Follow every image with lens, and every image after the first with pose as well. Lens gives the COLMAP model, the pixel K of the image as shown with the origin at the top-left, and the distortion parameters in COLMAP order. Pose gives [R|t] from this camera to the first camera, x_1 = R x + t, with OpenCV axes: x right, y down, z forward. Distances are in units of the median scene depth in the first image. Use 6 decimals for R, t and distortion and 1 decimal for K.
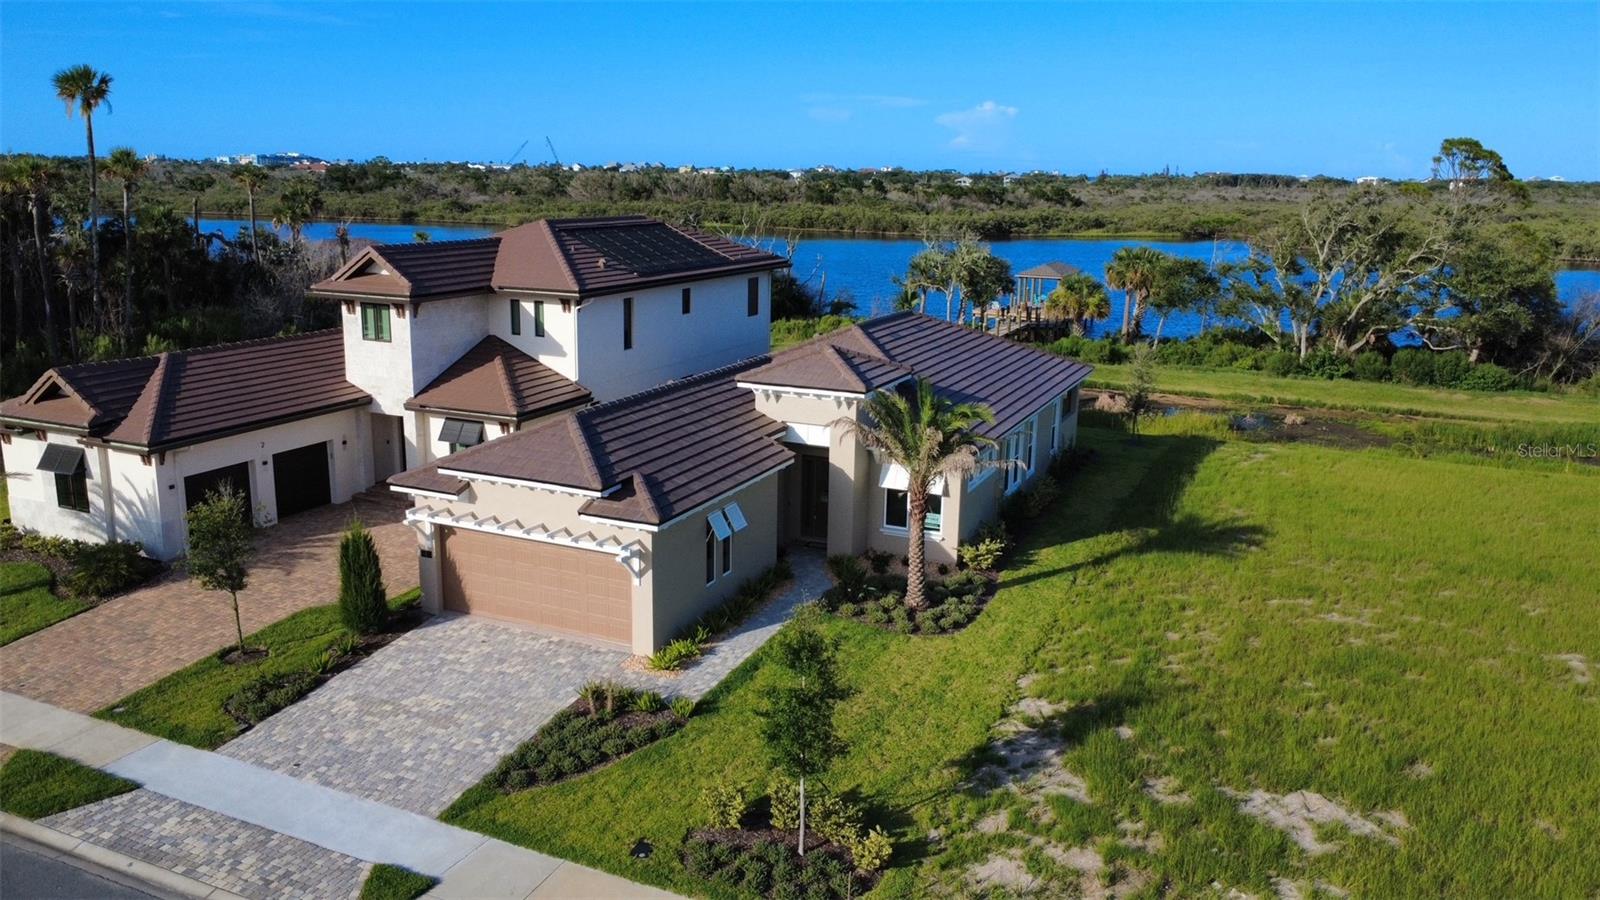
lens RADIAL K [[1193.3, 0, 792.9], [0, 1193.3, 450.9], [0, 0, 1]] dist [0.005353, -0.001639]
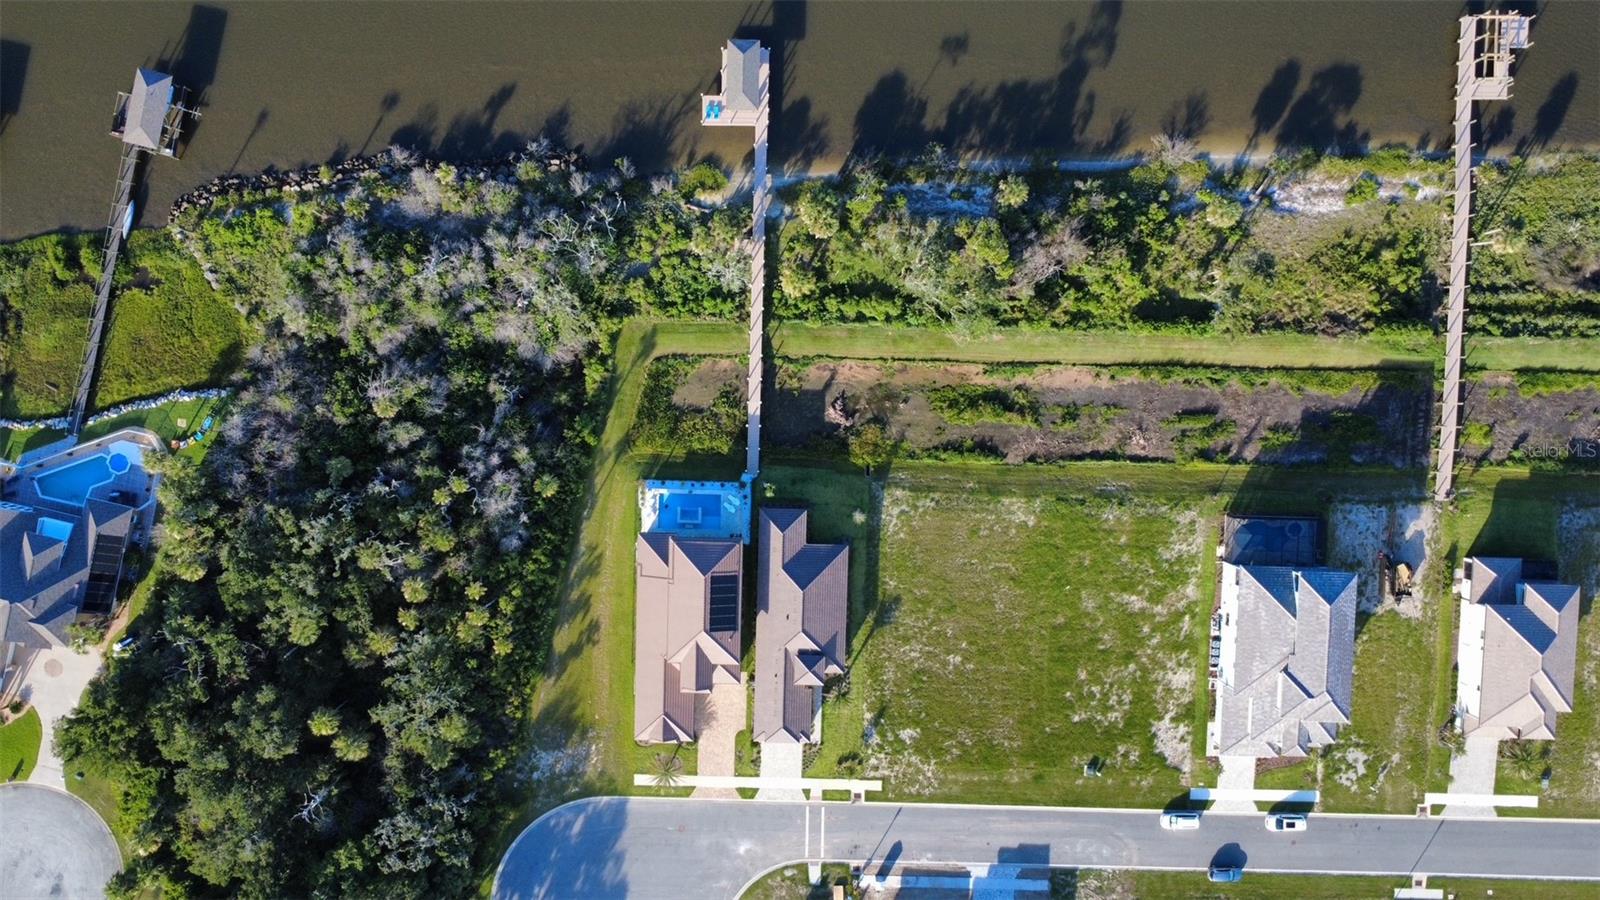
lens RADIAL K [[1193.3, 0, 811.4], [0, 1193.3, 453.0], [0, 0, 1]] dist [0.005353, -0.001639]
pose [[0.920601, -0.388170, -0.042643, 0.566193], [0.107589, 0.147147, 0.983246, -4.762461], [-0.375391, -0.909765, 0.177226, 0.967211]]
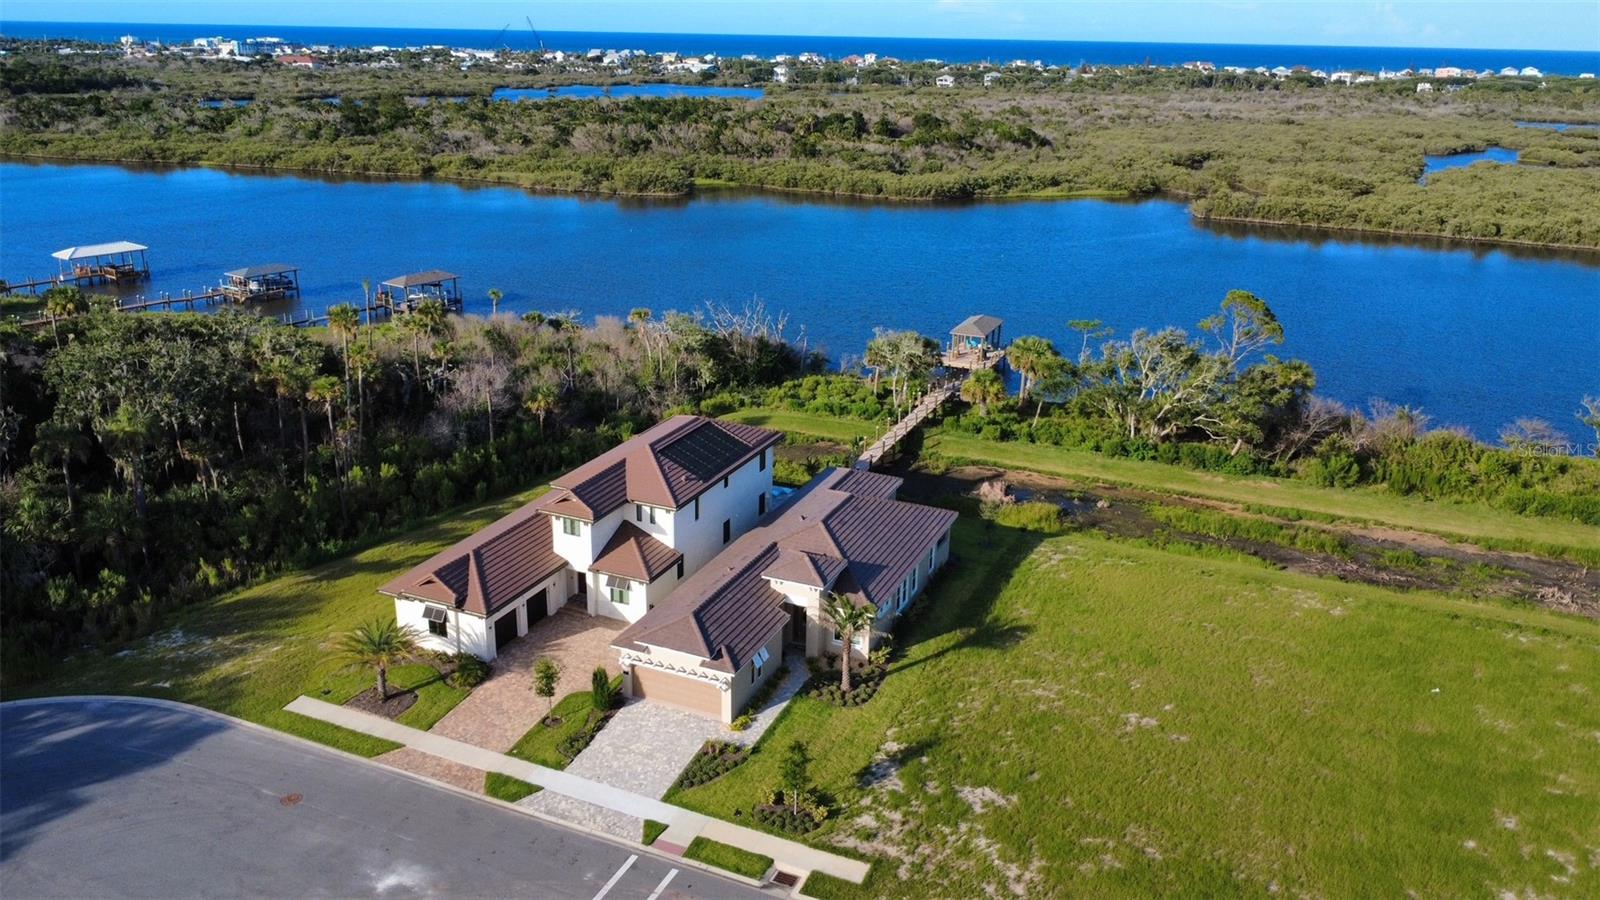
lens RADIAL K [[1193.3, 0, 789.4], [0, 1193.3, 455.5], [0, 0, 1]] dist [0.005353, -0.001639]
pose [[0.999943, -0.004749, 0.009553, -0.017793], [0.003659, 0.993809, 0.111043, -0.491727], [-0.010022, -0.111002, 0.993770, -1.025419]]
